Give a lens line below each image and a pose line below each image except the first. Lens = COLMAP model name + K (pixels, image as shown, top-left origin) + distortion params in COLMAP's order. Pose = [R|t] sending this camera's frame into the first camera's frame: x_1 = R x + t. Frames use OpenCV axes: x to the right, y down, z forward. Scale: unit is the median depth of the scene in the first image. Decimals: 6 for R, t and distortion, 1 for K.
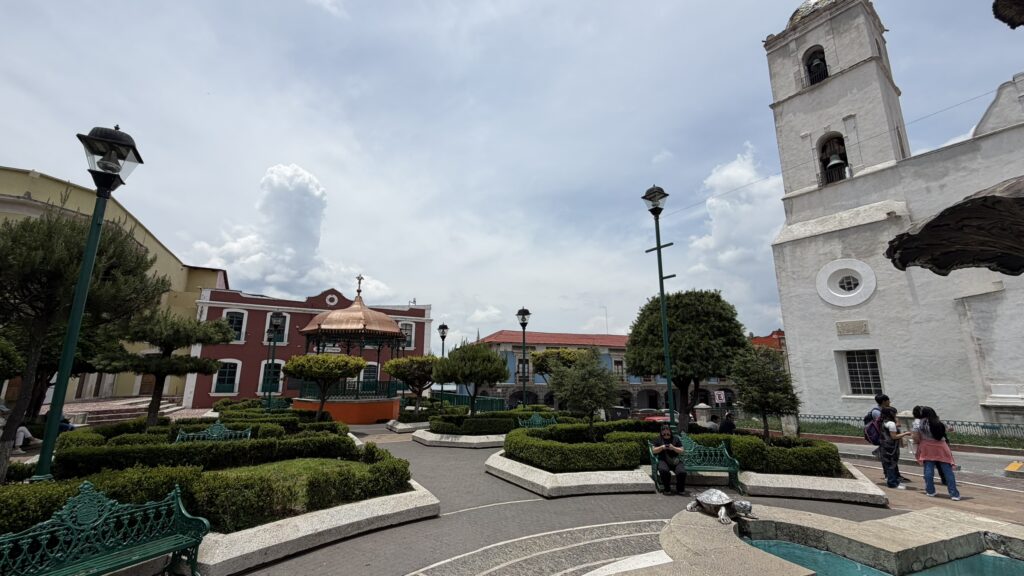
lens RADIAL K [[409.4, 0, 509.7], [0, 409.4, 287.6], [0, 0, 1]] dist [-0.000086, -0.000062]
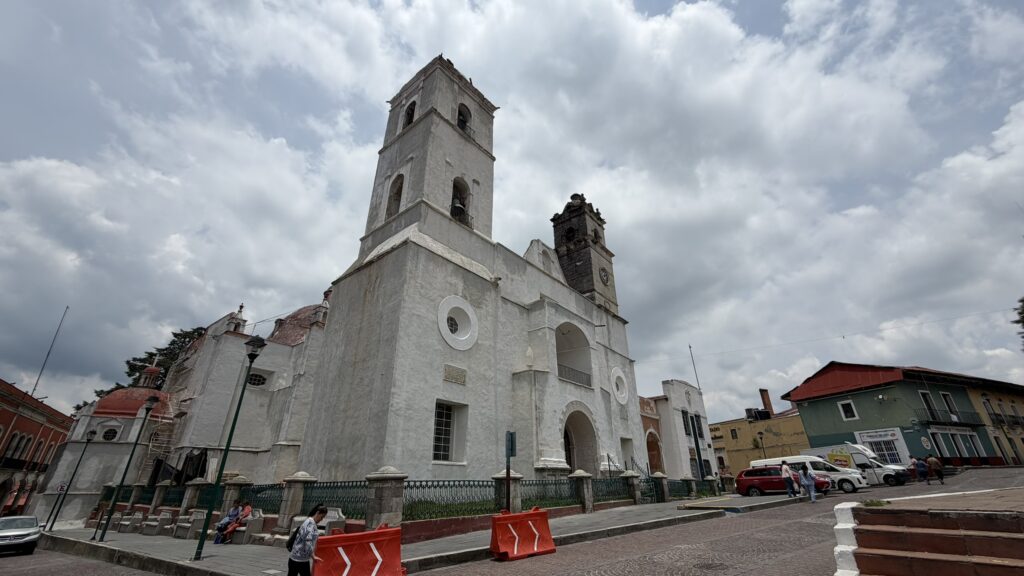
lens RADIAL K [[409.4, 0, 509.7], [0, 409.4, 287.6], [0, 0, 1]] dist [-0.000086, -0.000062]
pose [[-0.233775, 0.421185, 0.876329, 0.006504], [-0.207731, 0.858856, -0.468203, 0.332285], [-0.949840, -0.291495, -0.113286, 1.107394]]
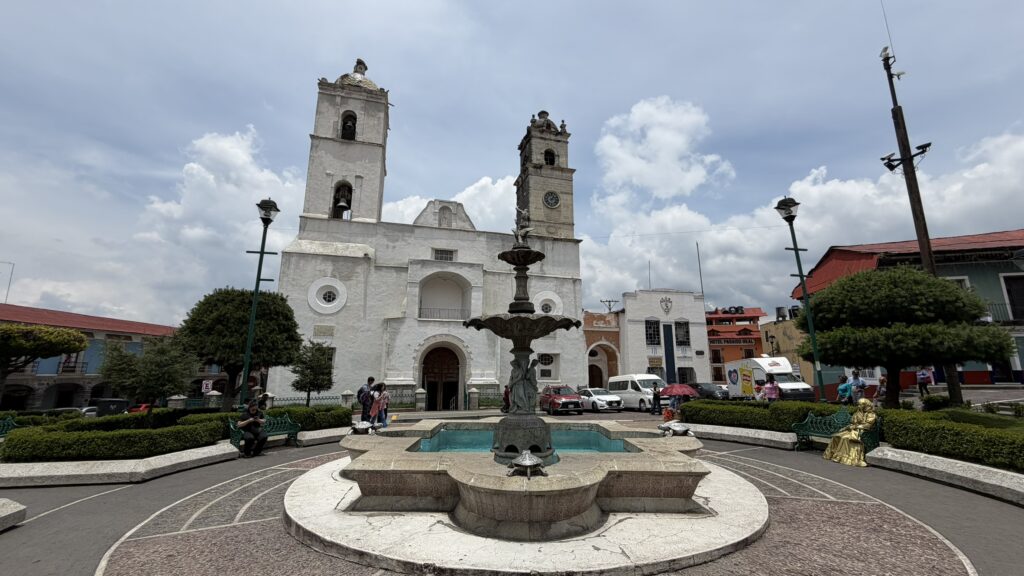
lens RADIAL K [[409.4, 0, 509.7], [0, 409.4, 287.6], [0, 0, 1]] dist [-0.000086, -0.000062]
pose [[0.367557, 0.184143, 0.911588, -0.179915], [-0.201301, 0.972717, -0.115325, -0.003954], [-0.907953, -0.141115, 0.394597, -0.044773]]
